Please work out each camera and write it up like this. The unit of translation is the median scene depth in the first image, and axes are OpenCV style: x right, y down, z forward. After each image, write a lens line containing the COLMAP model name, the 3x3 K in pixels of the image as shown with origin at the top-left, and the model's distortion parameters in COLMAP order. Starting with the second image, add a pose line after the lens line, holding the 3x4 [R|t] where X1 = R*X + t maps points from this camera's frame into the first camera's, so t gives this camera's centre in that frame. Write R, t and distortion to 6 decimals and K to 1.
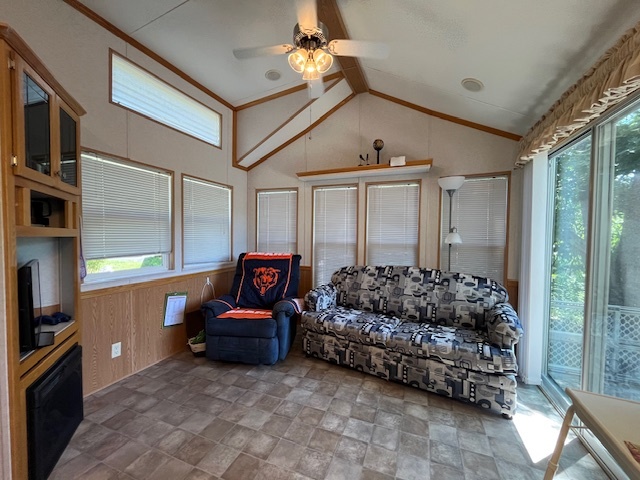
lens RADIAL K [[258.5, 0, 319.4], [0, 258.5, 242.5], [0, 0, 1]] dist [-0.005364, 0.000413]
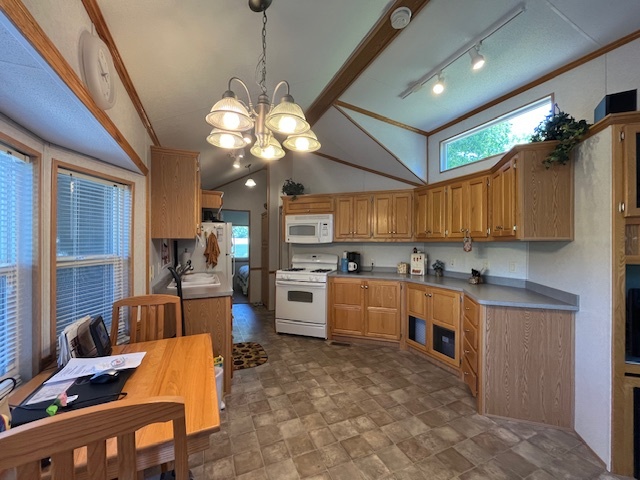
lens RADIAL K [[258.5, 0, 319.5], [0, 258.5, 241.8], [0, 0, 1]] dist [-0.005364, 0.000413]
pose [[-0.697196, -0.008618, -0.716829, 0.697584], [-0.028475, 0.999472, 0.015679, -0.076388], [0.716315, 0.031343, -0.697073, 1.128337]]
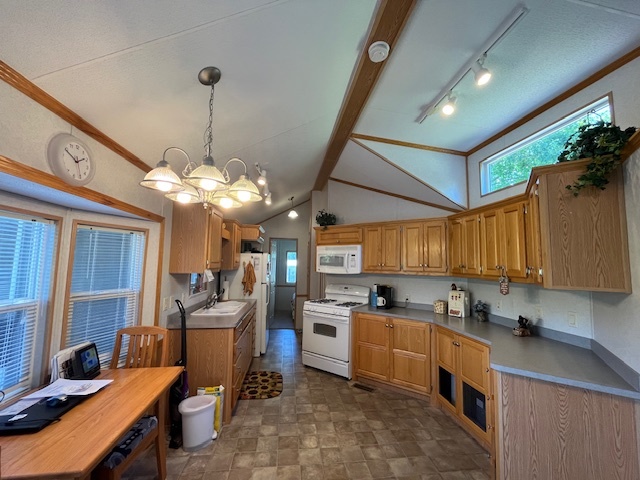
lens RADIAL K [[258.5, 0, 319.0], [0, 258.5, 241.6], [0, 0, 1]] dist [-0.005364, 0.000413]
pose [[-0.876311, -0.060668, -0.477911, 0.457698], [-0.036993, 0.997584, -0.058806, -0.142584], [0.480324, -0.033853, -0.876438, 1.295147]]
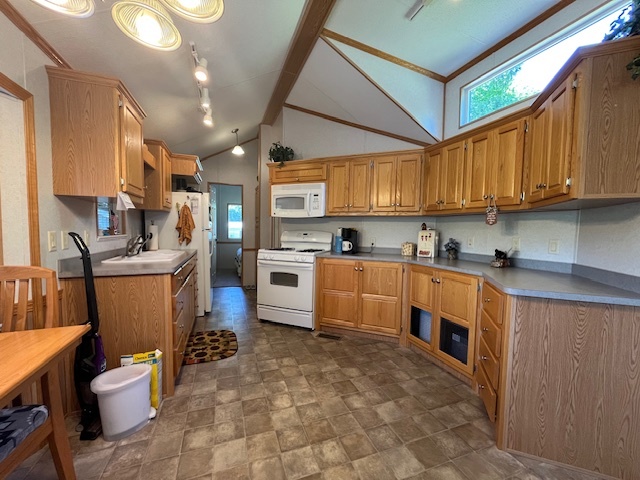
lens RADIAL K [[258.5, 0, 319.3], [0, 258.5, 242.1], [0, 0, 1]] dist [-0.005364, 0.000413]
pose [[-0.740260, 0.018007, -0.672080, 0.426339], [-0.041148, 0.996554, 0.072024, -0.015637], [0.671061, 0.080971, -0.736968, 1.057024]]
